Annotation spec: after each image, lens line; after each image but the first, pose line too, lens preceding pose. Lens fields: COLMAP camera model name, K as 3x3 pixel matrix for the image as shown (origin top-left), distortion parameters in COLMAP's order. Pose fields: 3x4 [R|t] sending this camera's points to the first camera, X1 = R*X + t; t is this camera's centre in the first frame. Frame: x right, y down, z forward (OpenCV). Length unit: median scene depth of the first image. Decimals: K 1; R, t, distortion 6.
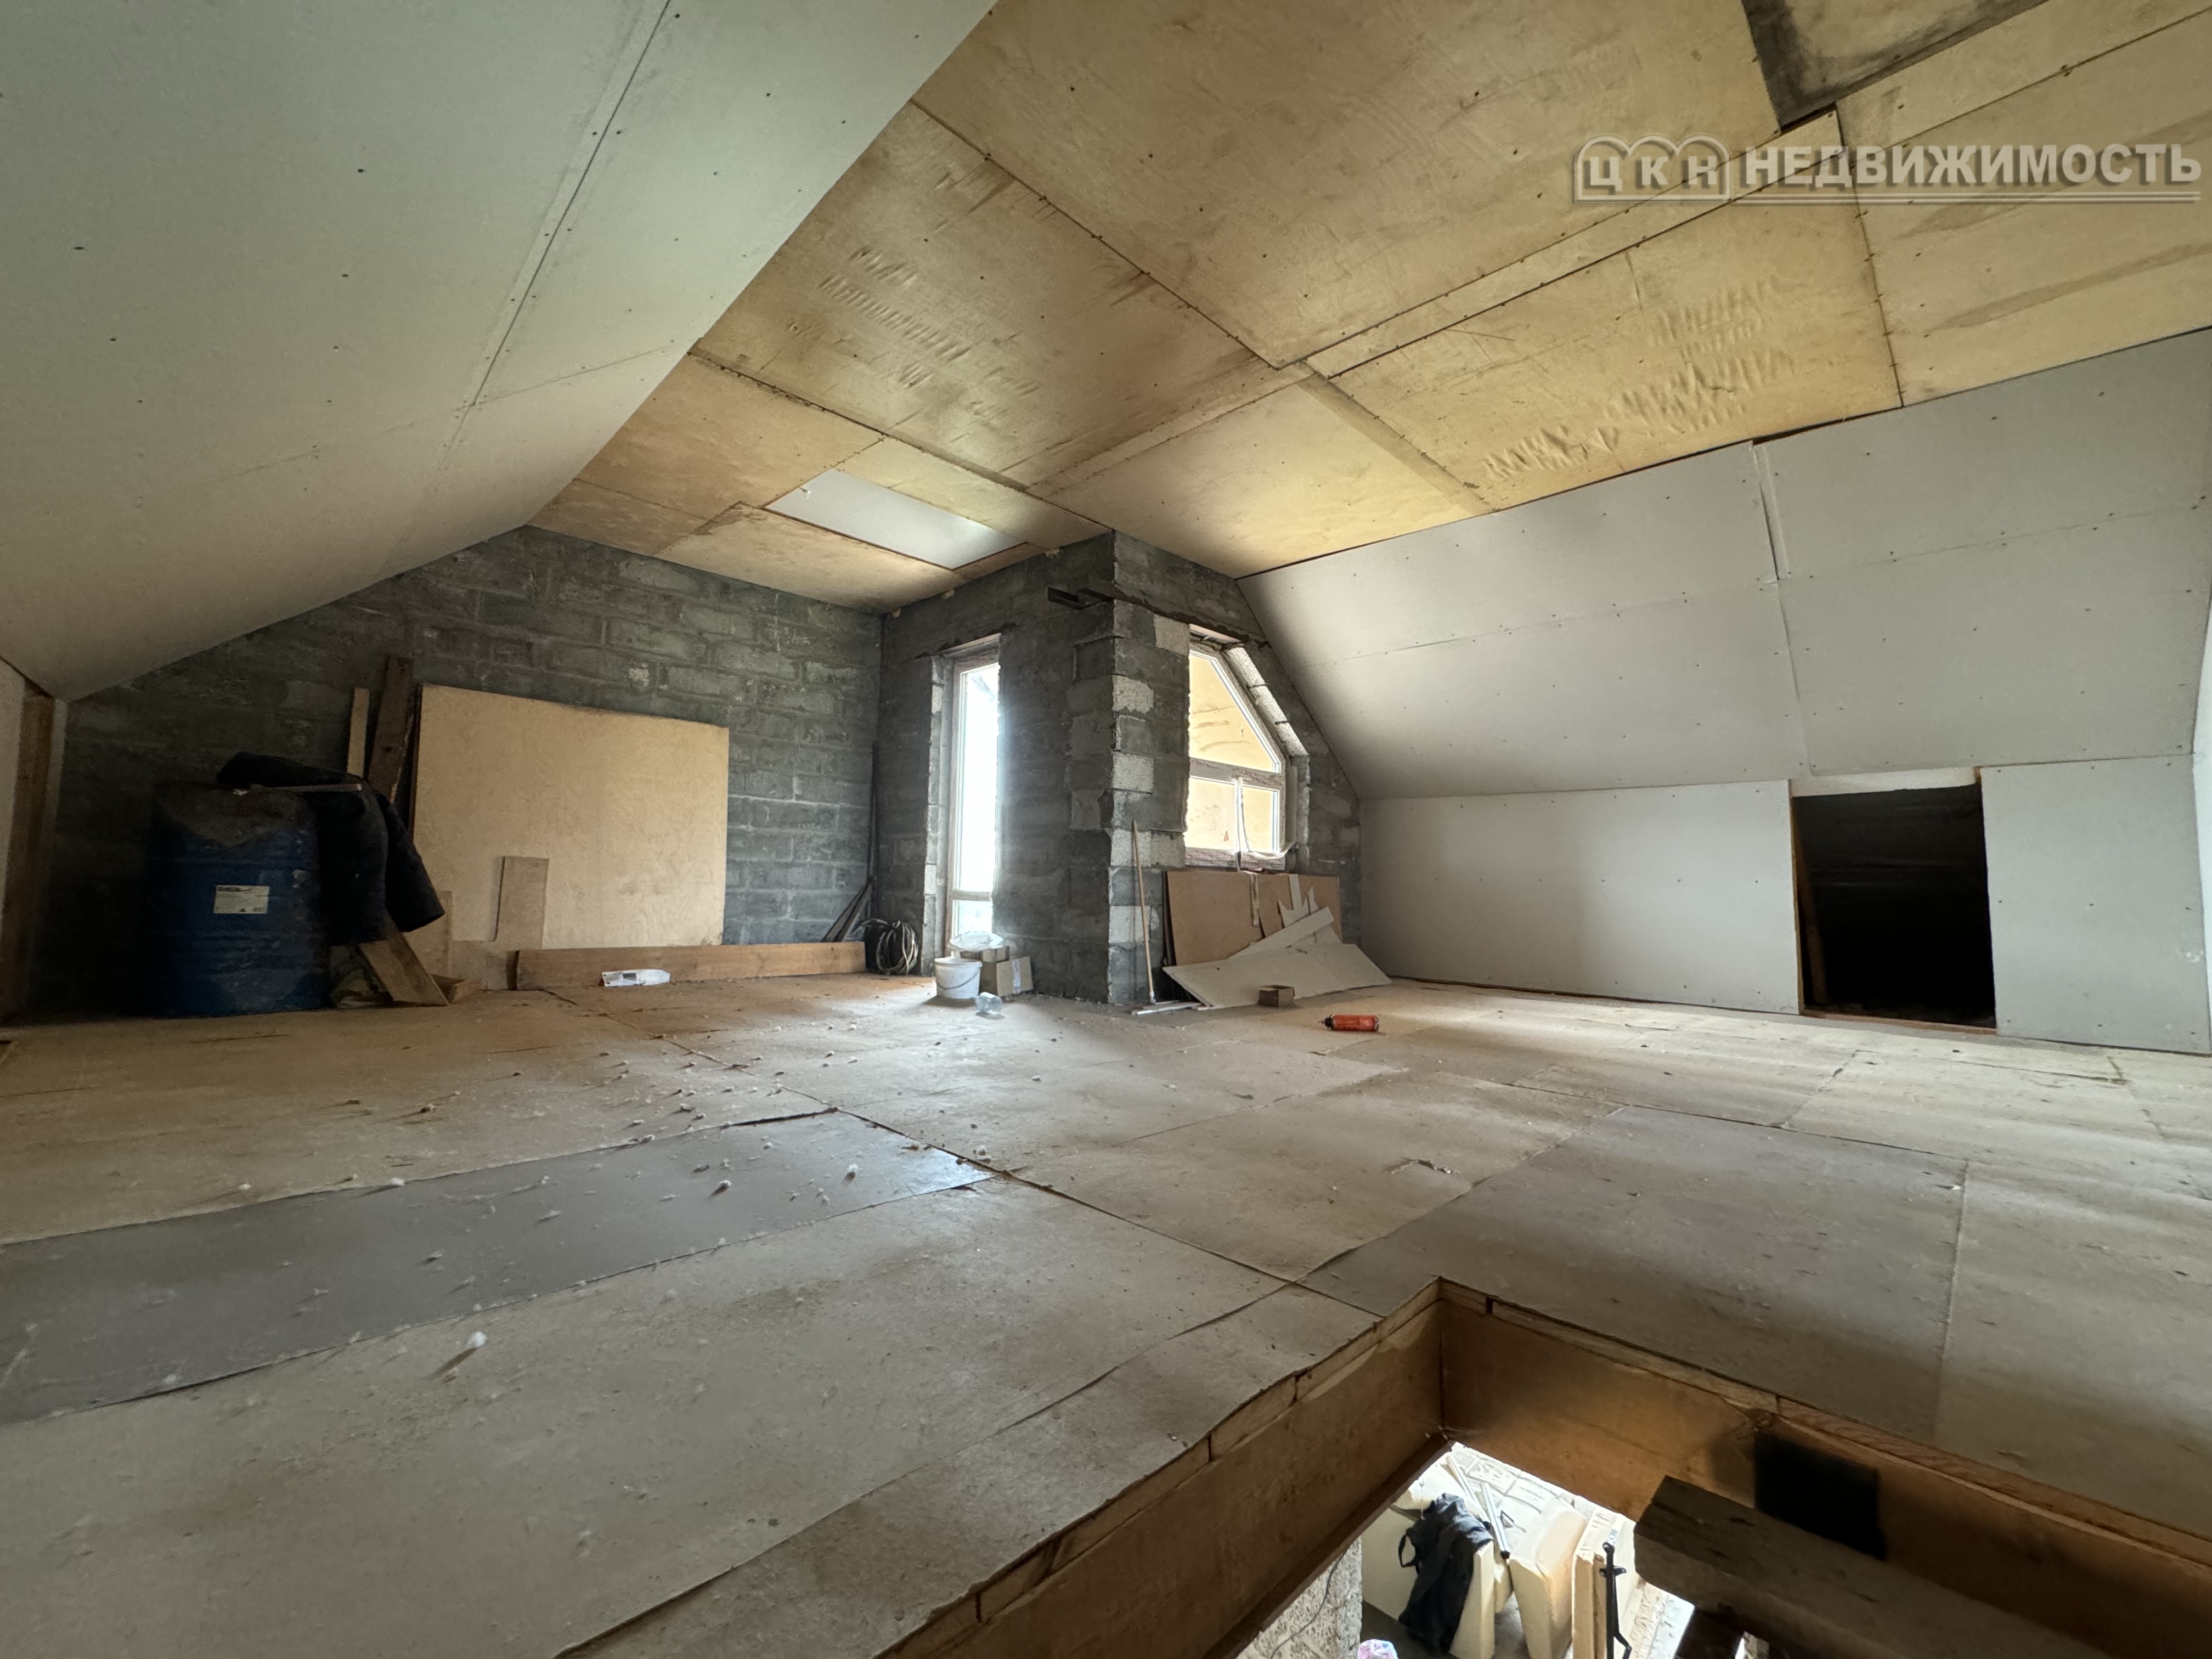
lens RADIAL K [[884.0, 0, 1104.5], [0, 884.0, 828.7], [0, 0, 1]] dist [-0.005812, 0.000780]
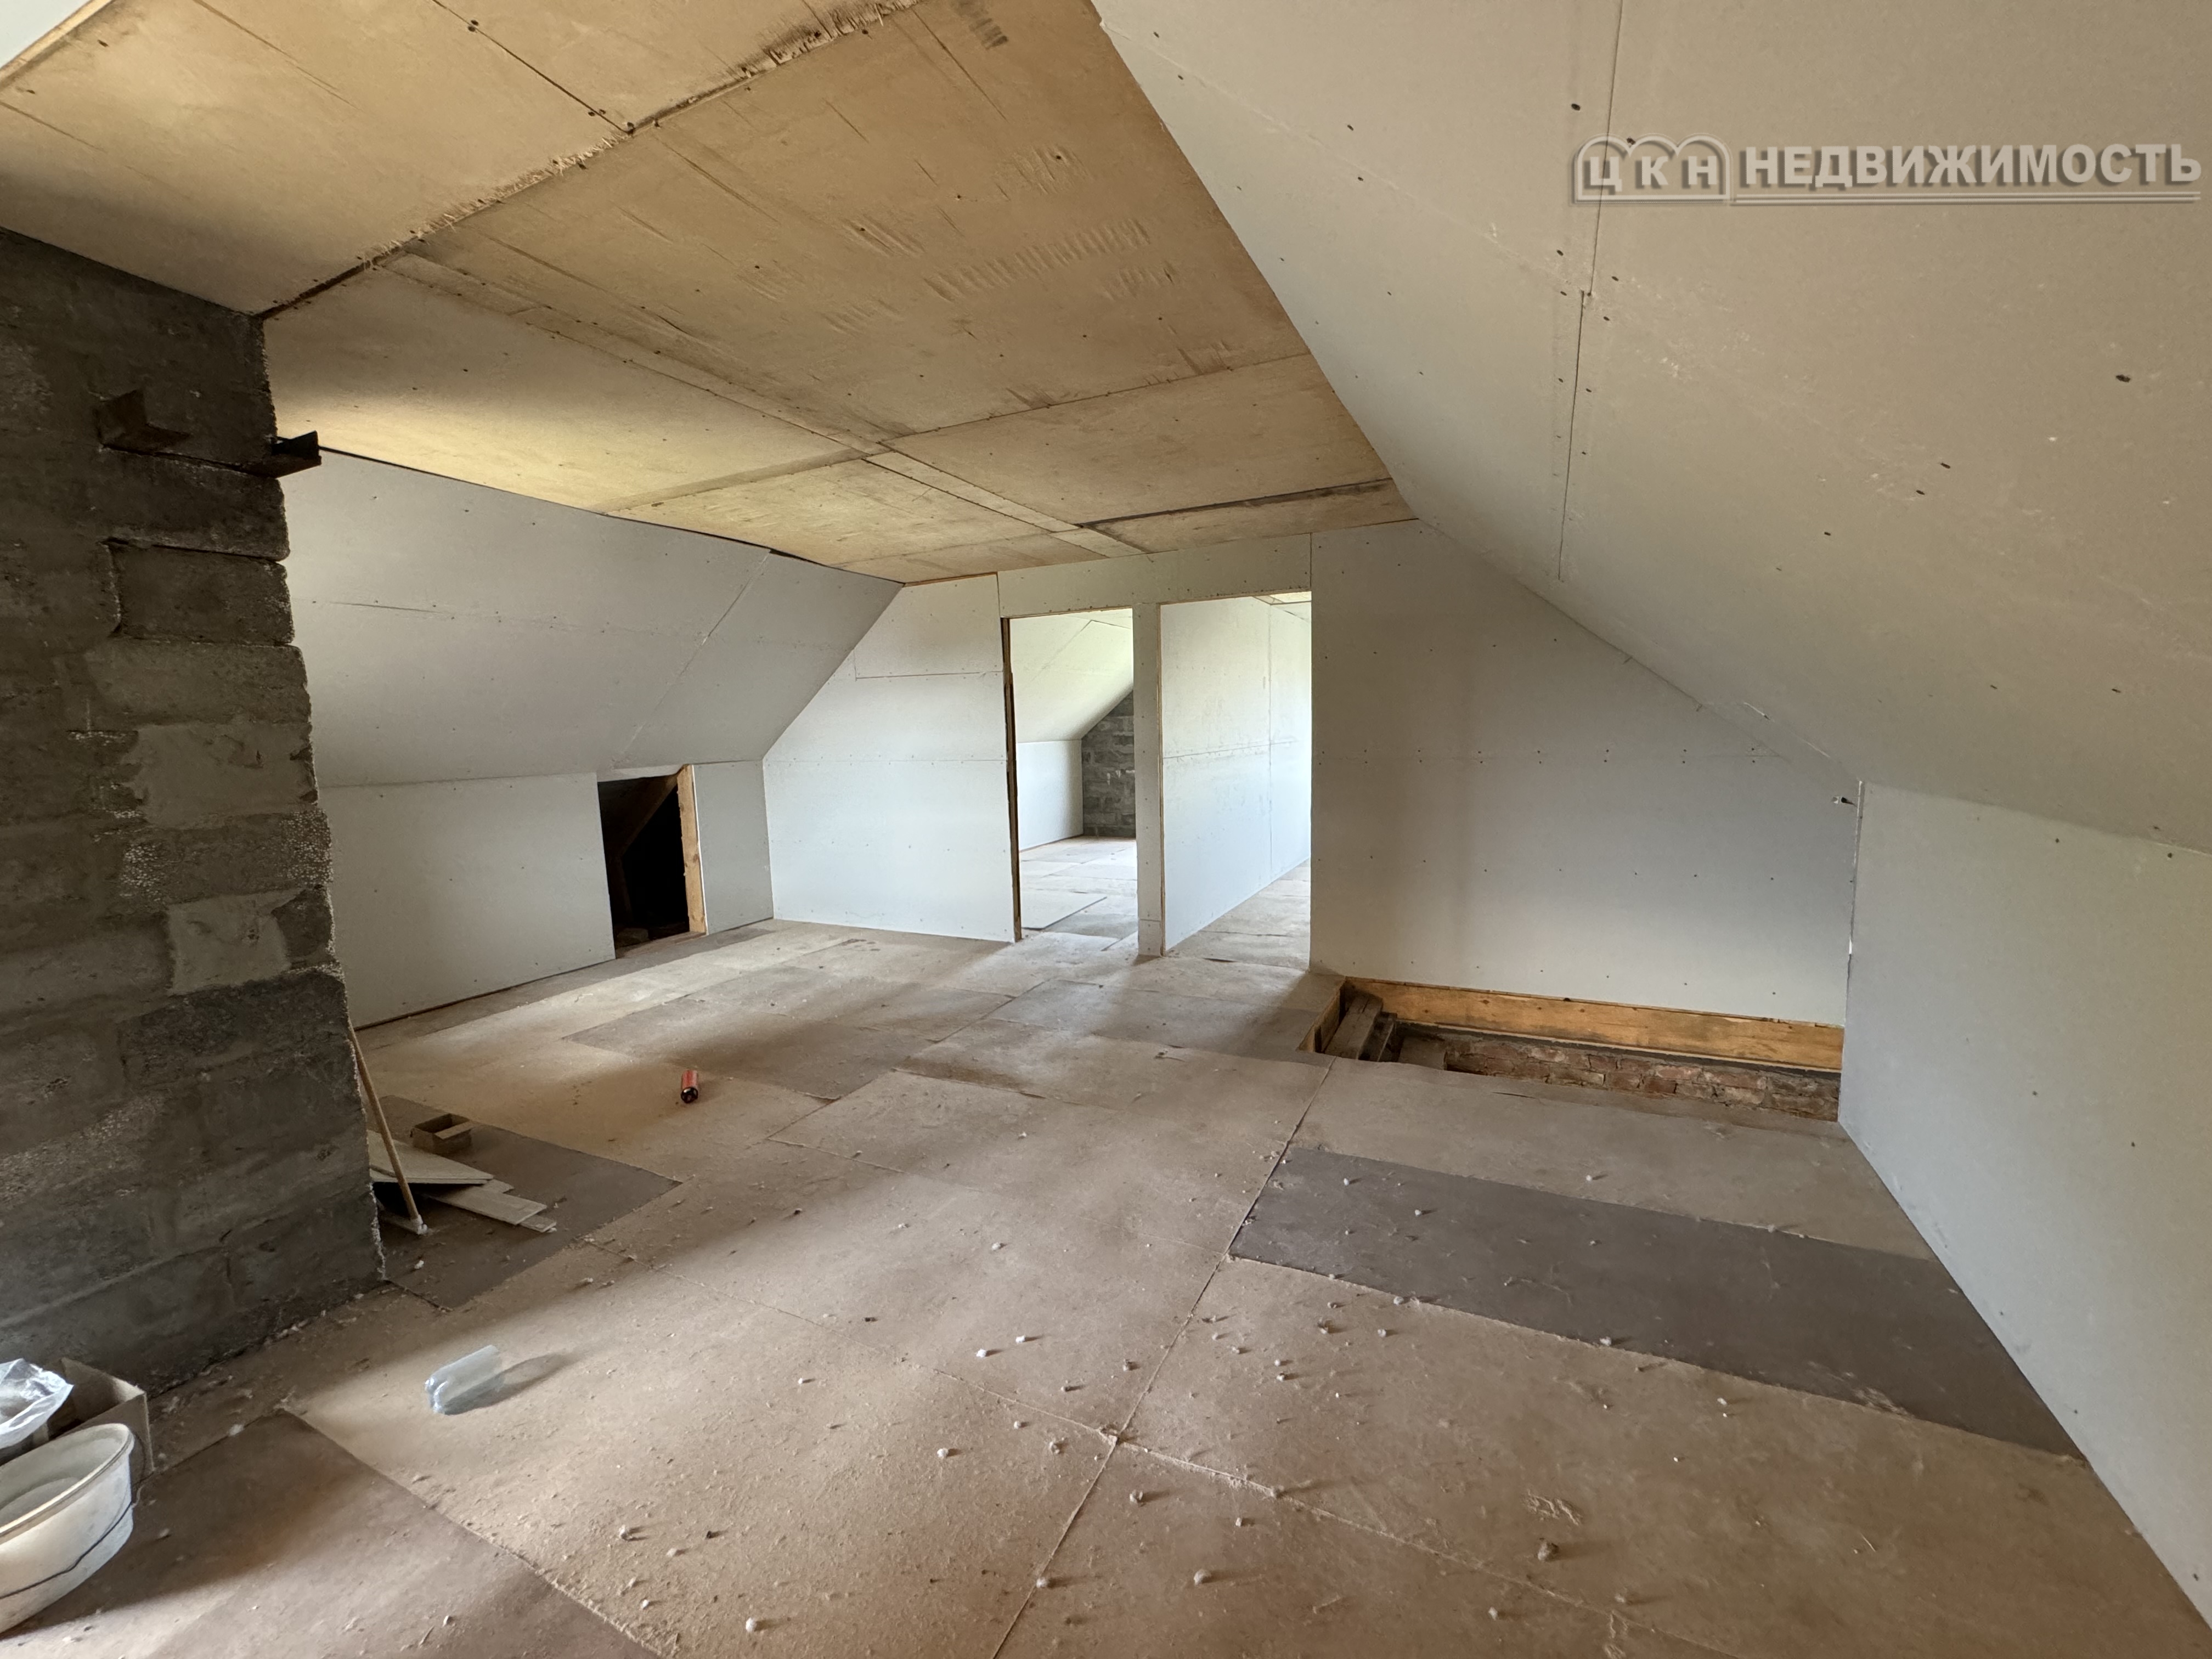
lens RADIAL K [[884.0, 0, 1105.6], [0, 884.0, 826.9], [0, 0, 1]] dist [-0.005812, 0.000780]
pose [[-0.336075, -0.125421, 0.933447, -0.744194], [-0.045339, 0.992099, 0.116978, -0.193640], [-0.940743, -0.003008, -0.339106, 0.950021]]
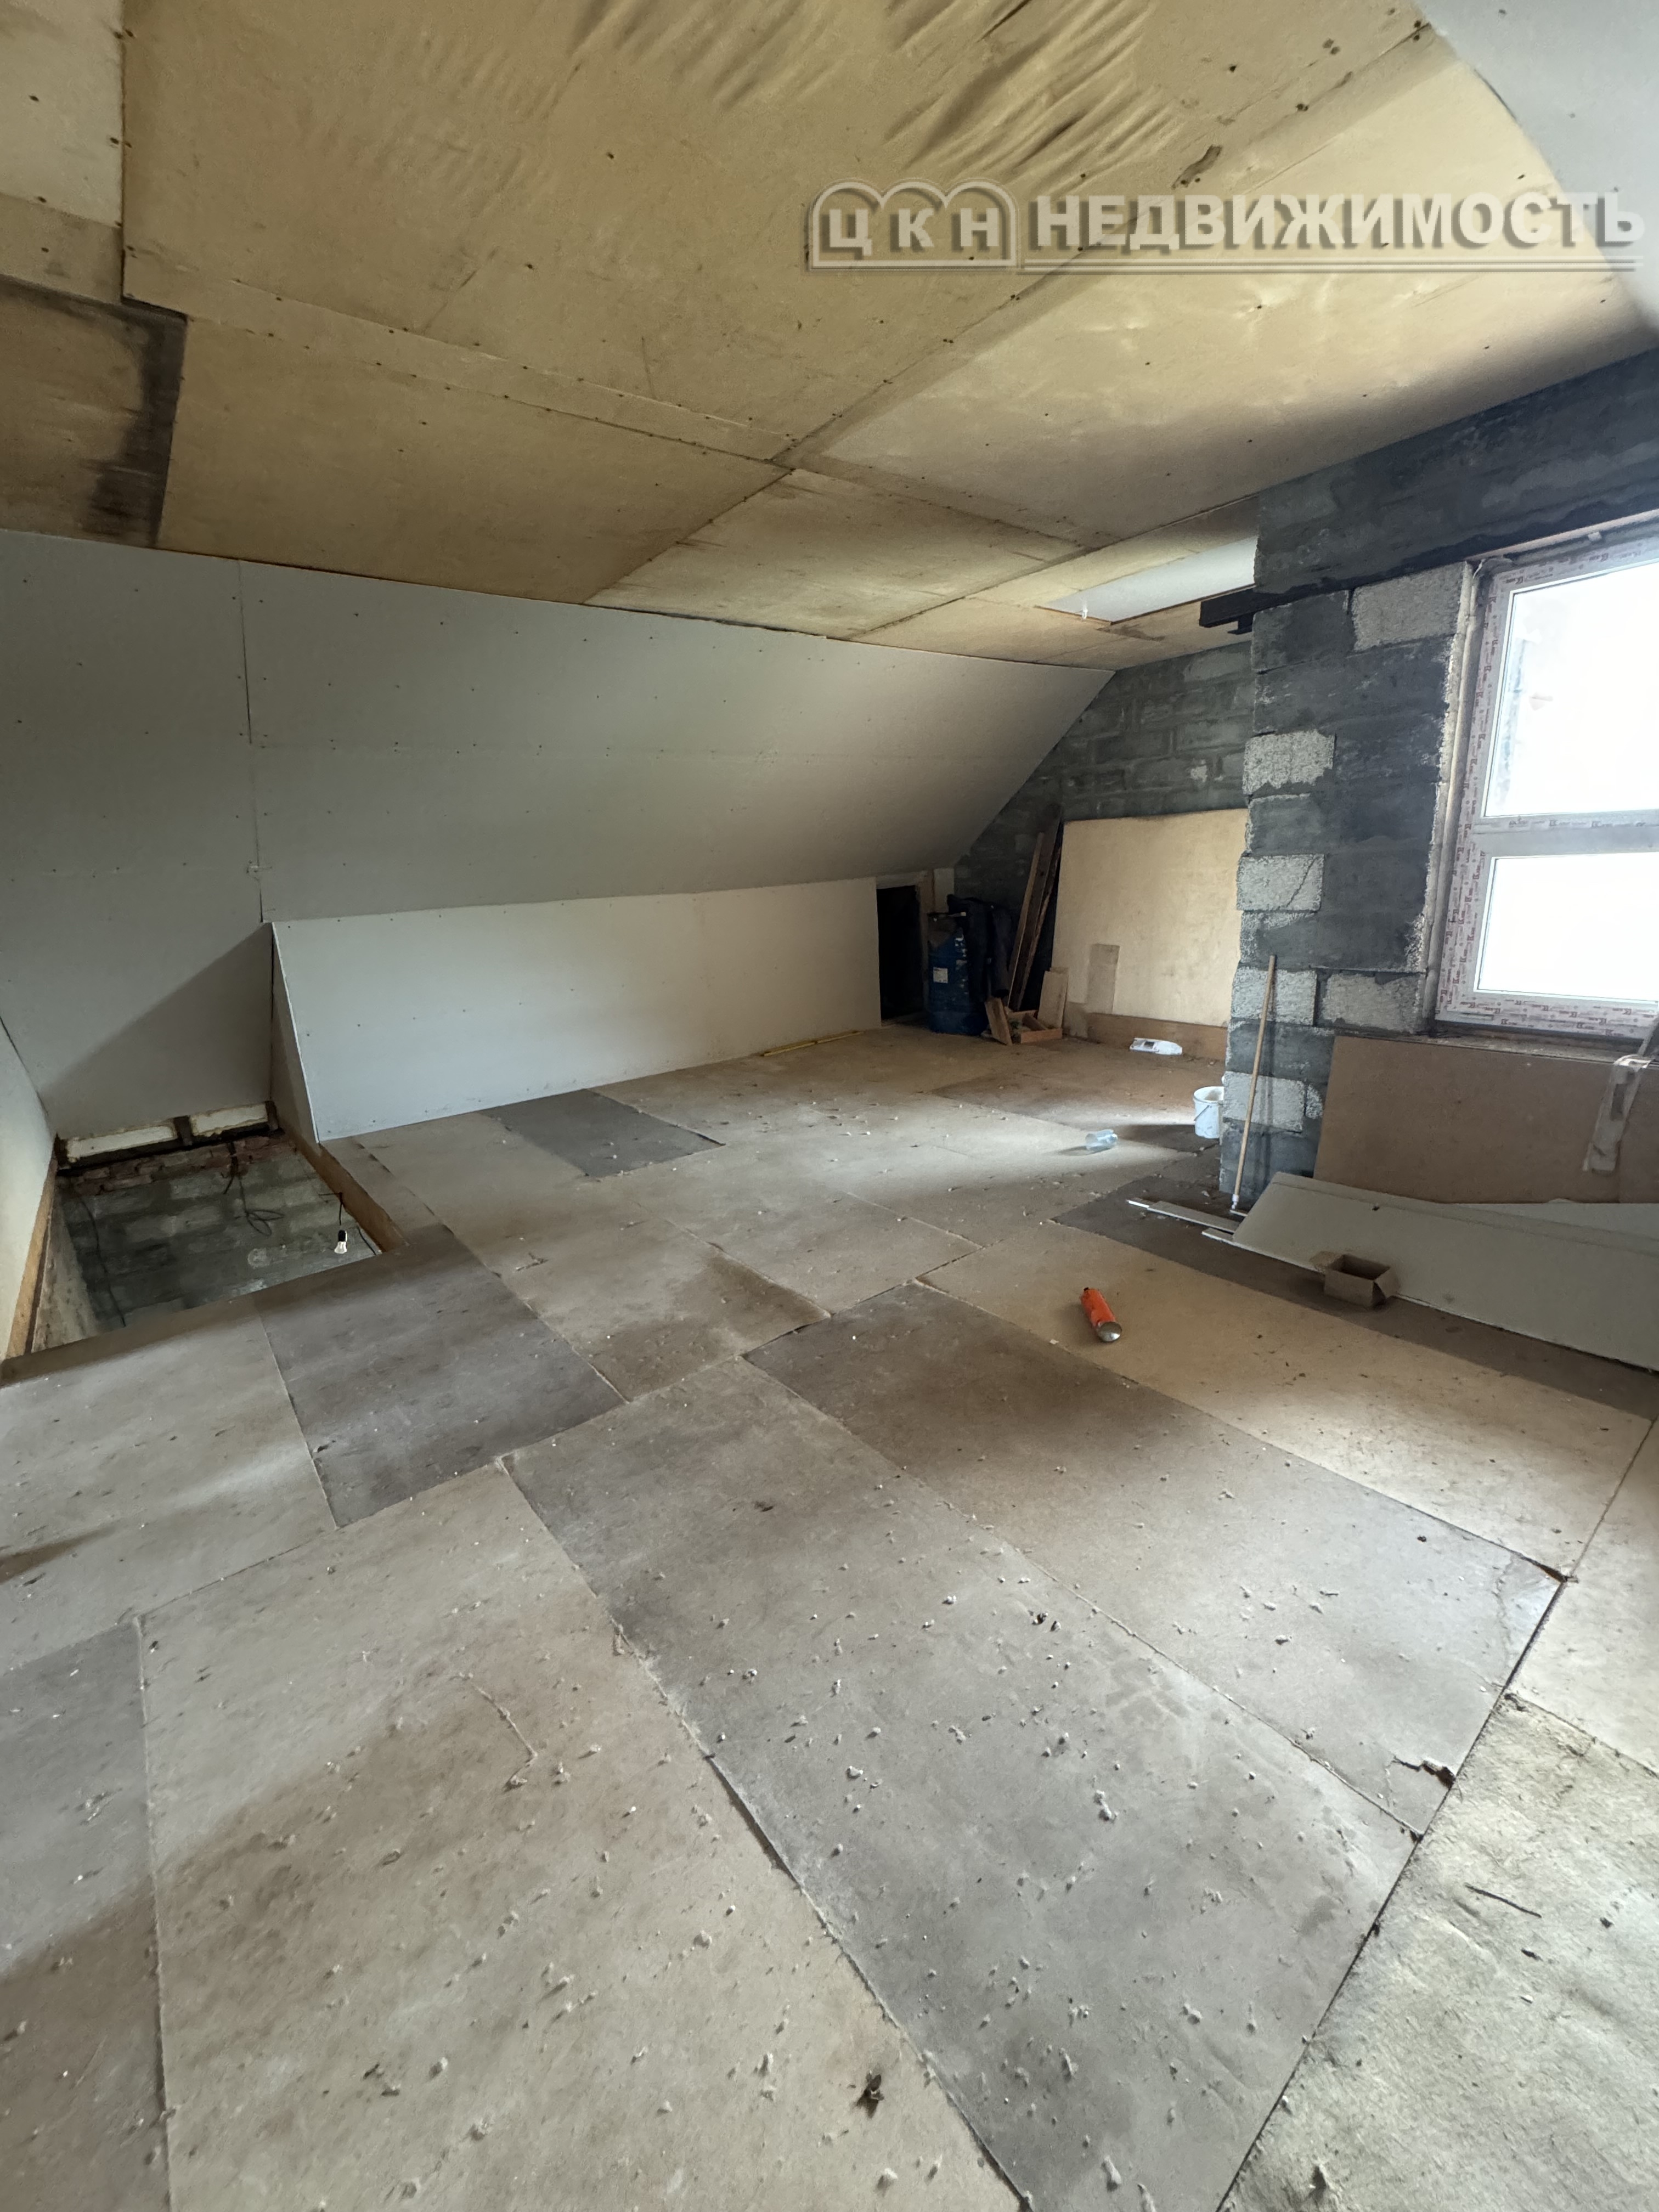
lens RADIAL K [[884.0, 0, 827.8], [0, 884.0, 1100.6], [0, 0, 1]] dist [-0.005812, 0.000780]
pose [[-0.108920, 0.242946, -0.963905, 0.961316], [0.114470, 0.966289, 0.230612, -0.124462], [0.987438, -0.085220, -0.133058, 0.942820]]
